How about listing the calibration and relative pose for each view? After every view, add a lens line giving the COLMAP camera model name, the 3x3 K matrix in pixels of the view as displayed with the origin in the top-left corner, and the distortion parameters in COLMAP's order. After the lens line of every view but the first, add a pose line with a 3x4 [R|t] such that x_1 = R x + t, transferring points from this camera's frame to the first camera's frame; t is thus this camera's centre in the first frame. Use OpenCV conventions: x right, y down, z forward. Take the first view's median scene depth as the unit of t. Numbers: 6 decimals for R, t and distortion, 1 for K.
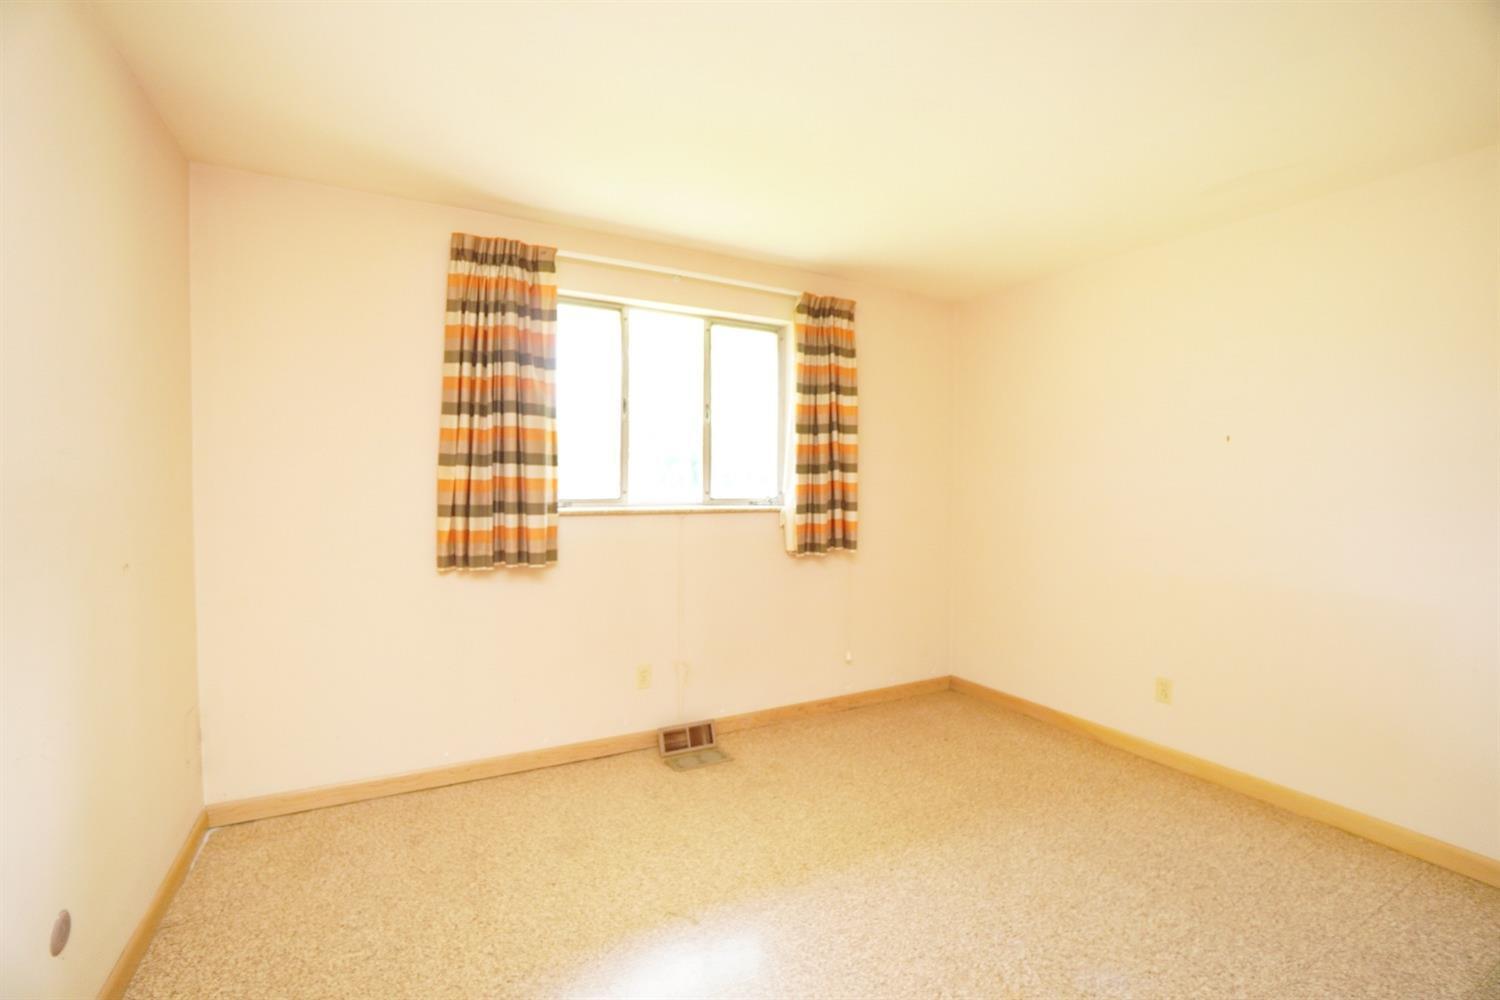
lens RADIAL K [[663.2, 0, 750.2], [0, 663.2, 496.0], [0, 0, 1]] dist [-0.027233, 0.007585]
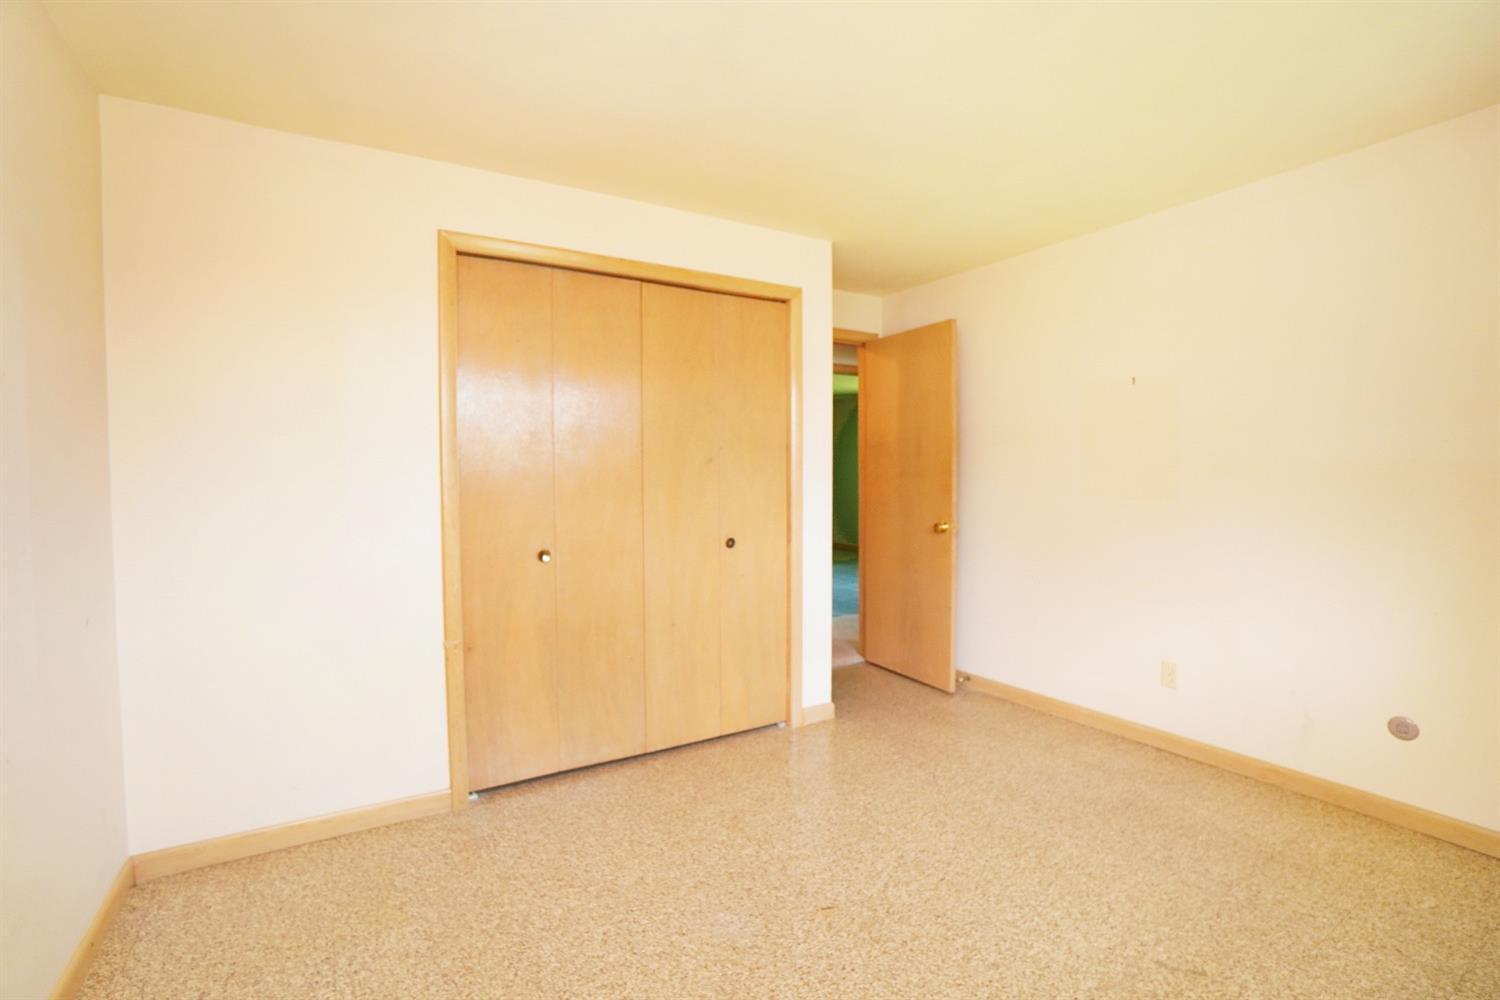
lens RADIAL K [[663.2, 0, 748.7], [0, 663.2, 495.9], [0, 0, 1]] dist [-0.027233, 0.007585]
pose [[-0.999215, -0.001458, -0.039588, 0.528552], [-0.002724, 0.999486, 0.031943, 0.004623], [0.039522, 0.032026, -0.998705, 1.928169]]
